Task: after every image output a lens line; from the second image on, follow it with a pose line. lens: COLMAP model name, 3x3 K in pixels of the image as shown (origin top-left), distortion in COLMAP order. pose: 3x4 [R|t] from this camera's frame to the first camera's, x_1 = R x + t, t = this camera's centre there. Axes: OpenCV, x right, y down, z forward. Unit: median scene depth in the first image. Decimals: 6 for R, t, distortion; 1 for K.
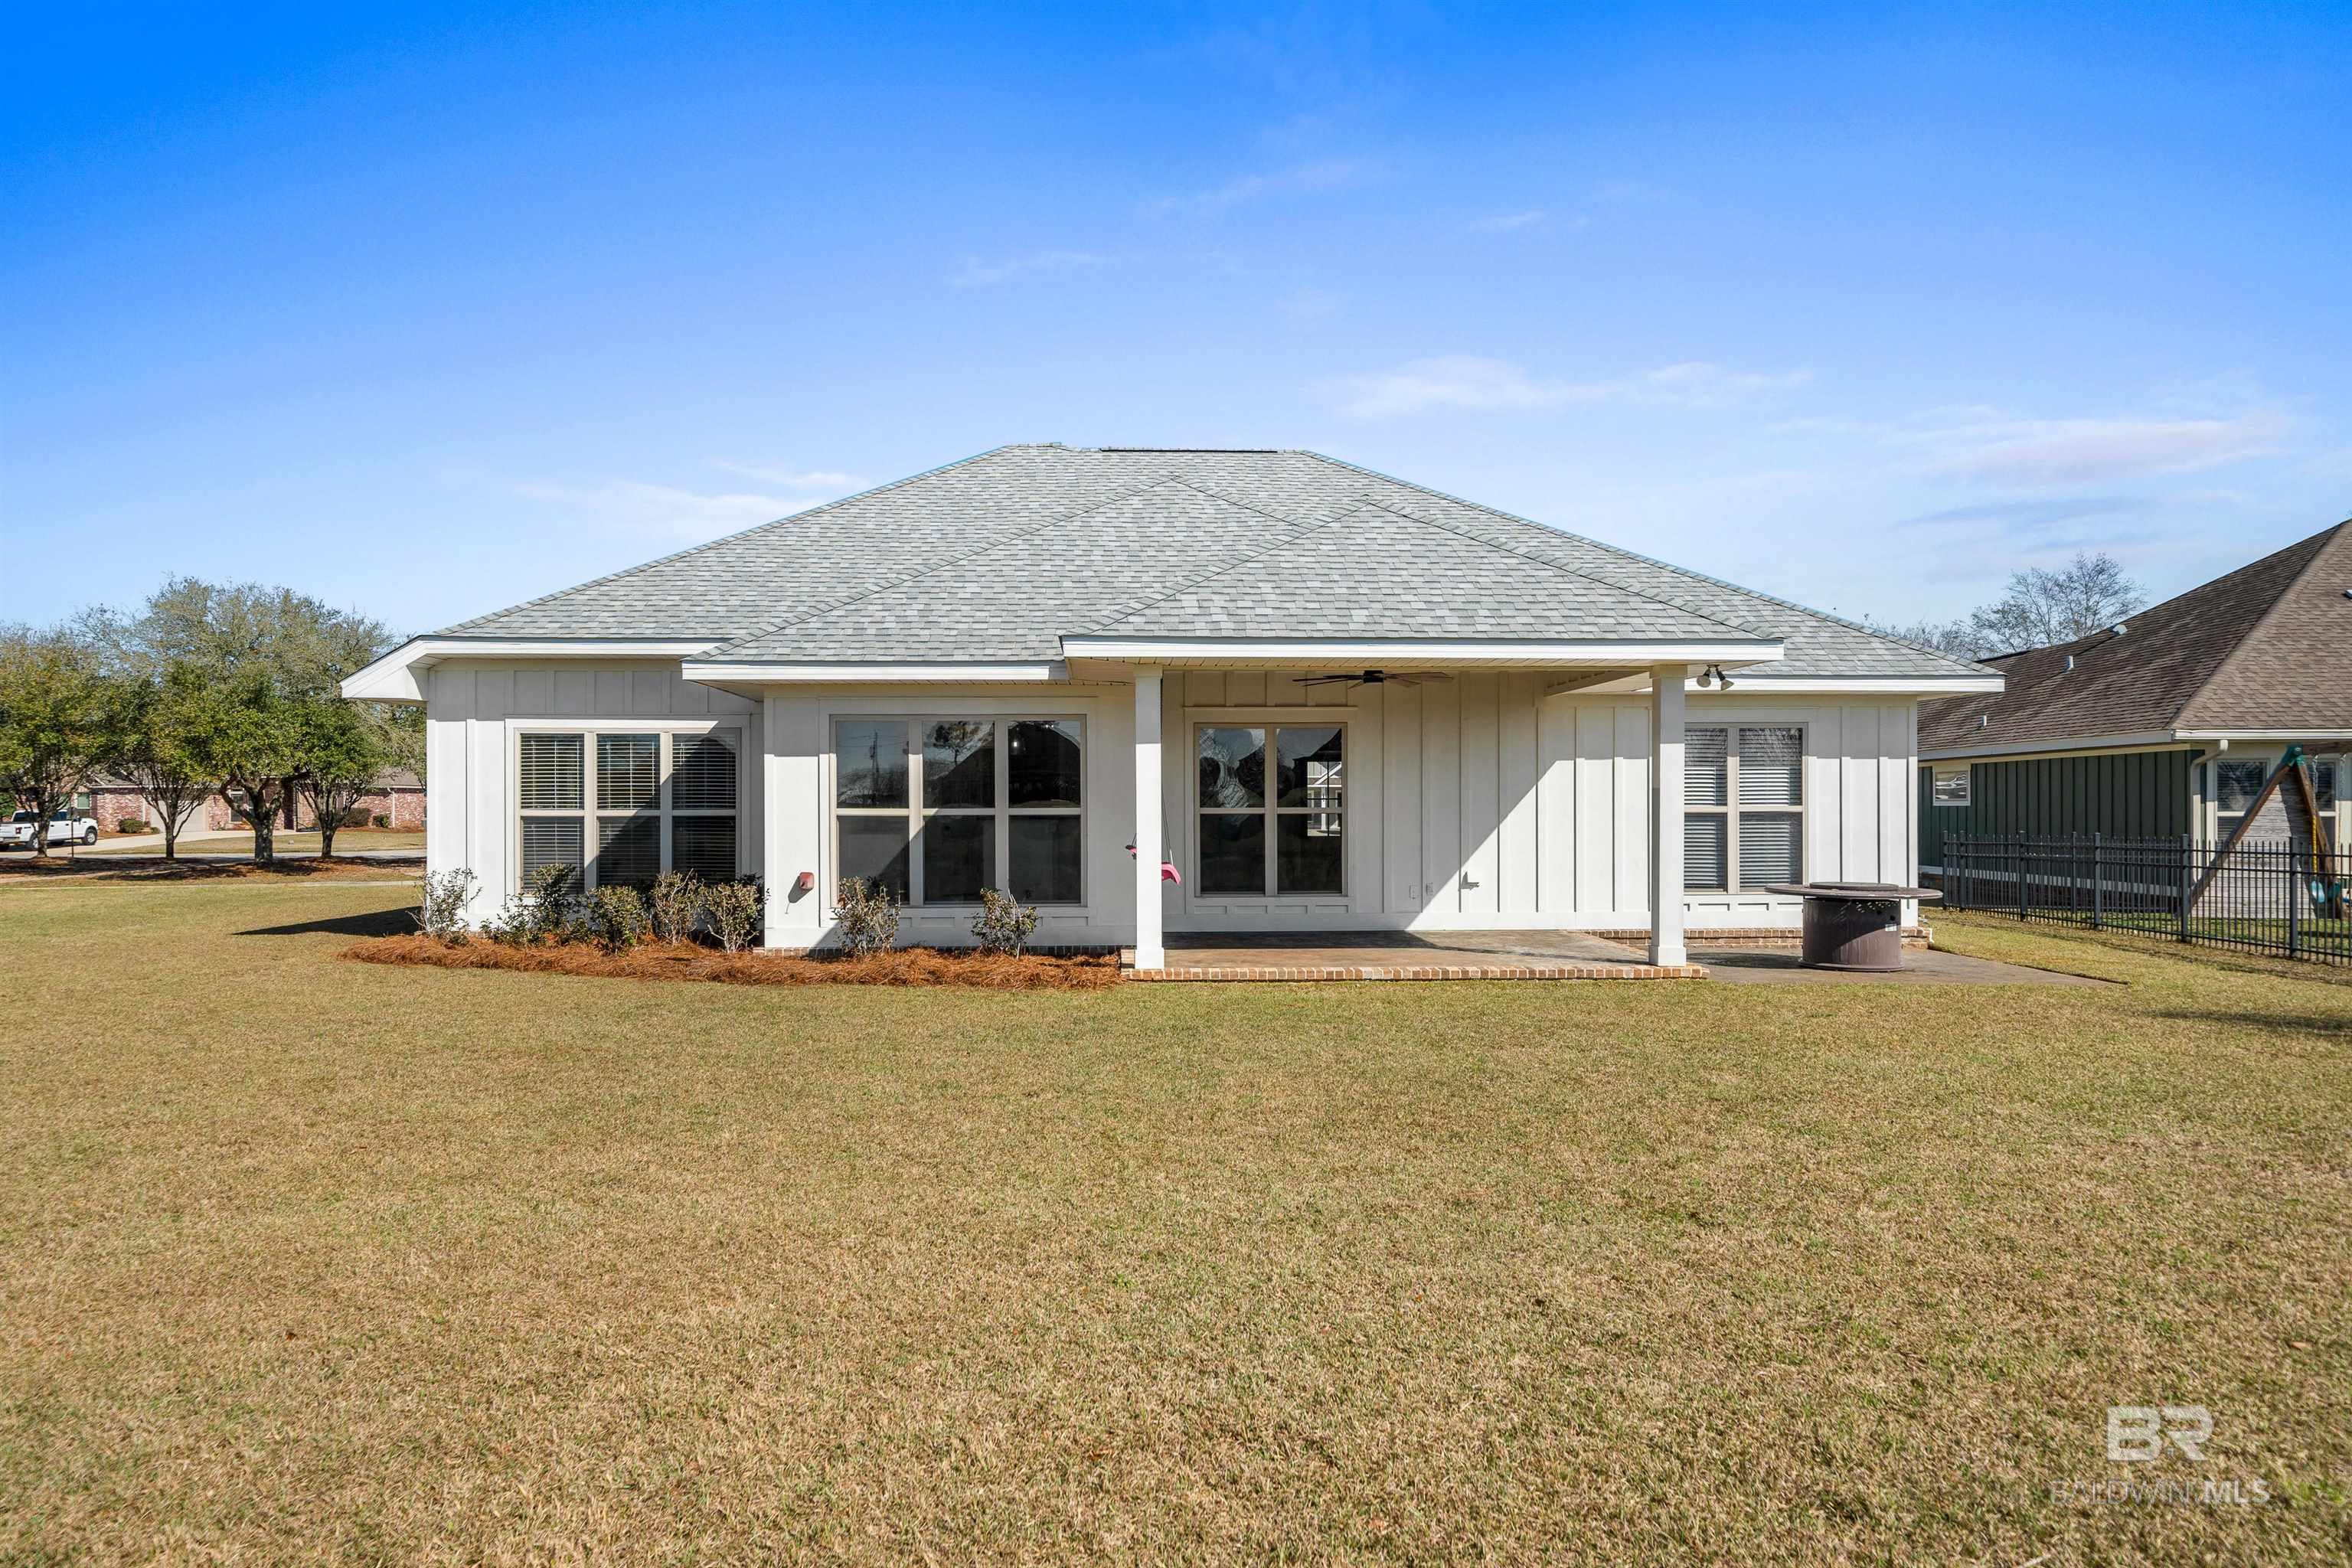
lens RADIAL K [[1585.9, 0, 1182.5], [0, 1585.9, 804.3], [0, 0, 1]] dist [0.002884, -0.000009]
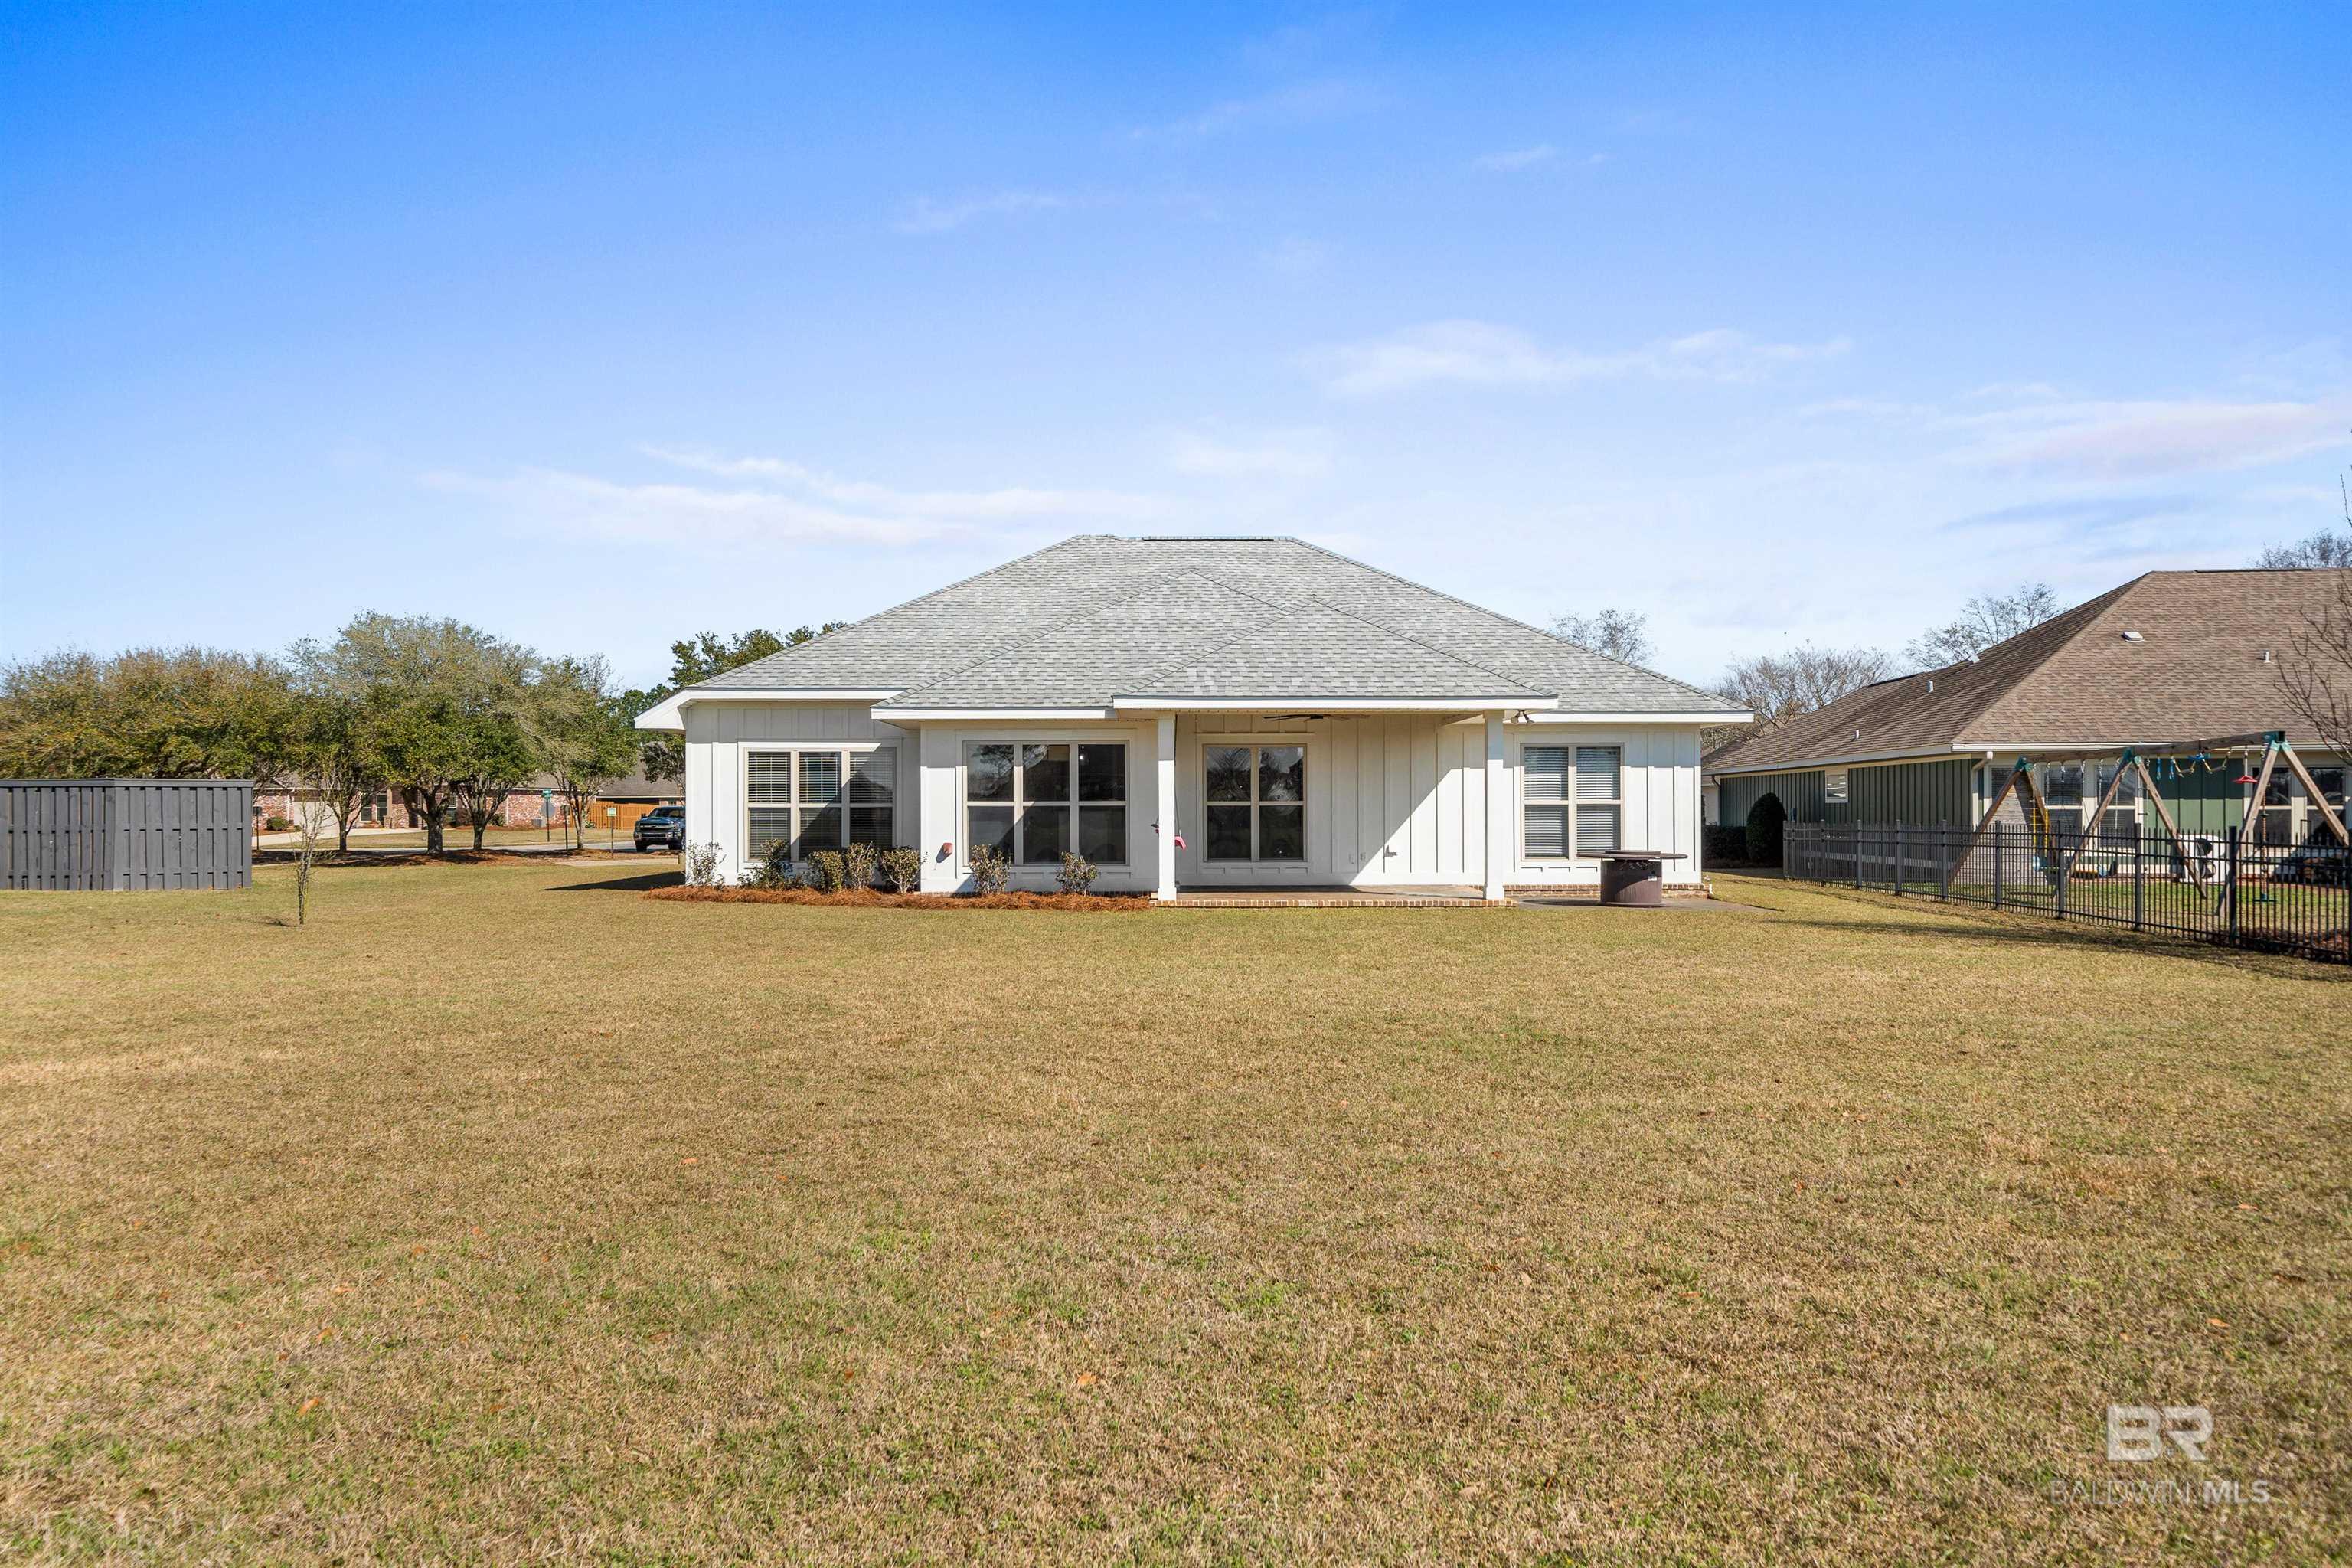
lens RADIAL K [[1585.9, 0, 1182.5], [0, 1585.9, 804.3], [0, 0, 1]] dist [0.002884, -0.000009]
pose [[0.999374, -0.000457, -0.035376, 0.040430], [0.000423, 0.999999, -0.000982, 0.006103], [0.035377, 0.000967, 0.999374, -0.476153]]
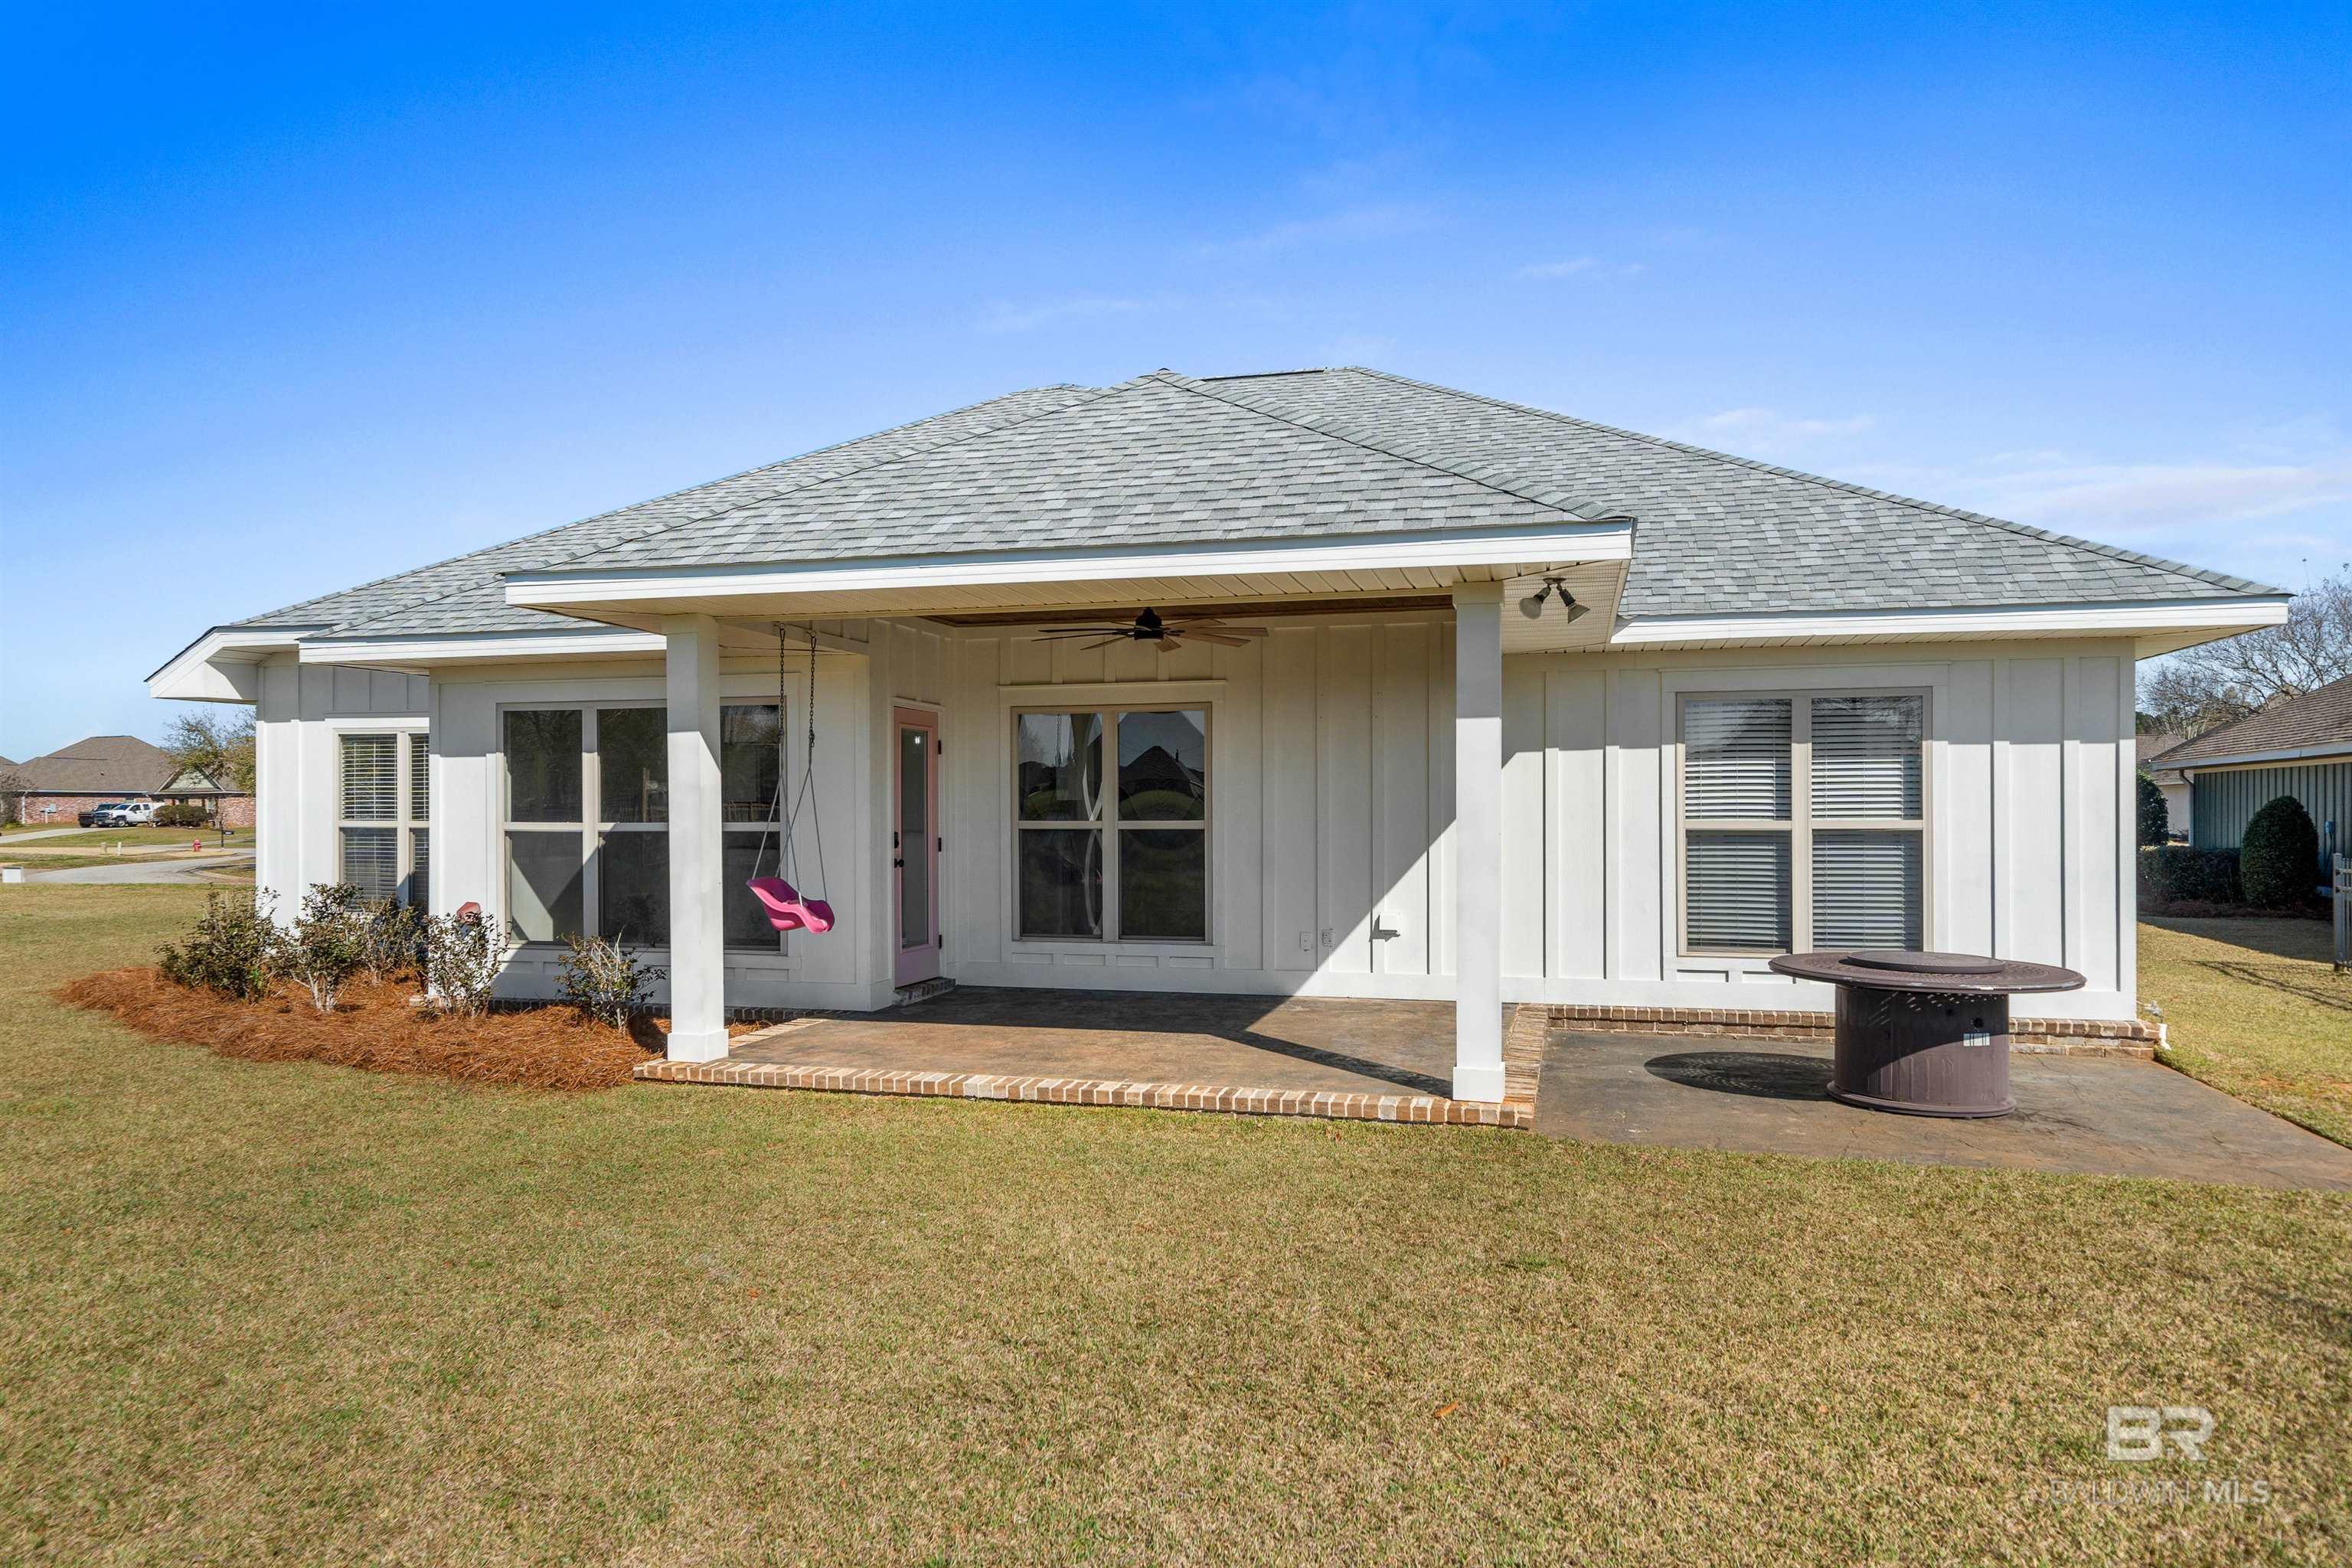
lens RADIAL K [[1486.4, 0, 1179.4], [0, 1486.4, 799.9], [0, 0, 1]] dist [0.000553, 0.001852]
pose [[0.952816, -0.001172, -0.303545, 0.292867], [-0.000113, 0.999991, -0.004214, -0.004613], [0.303547, 0.004049, 0.952808, 0.357742]]
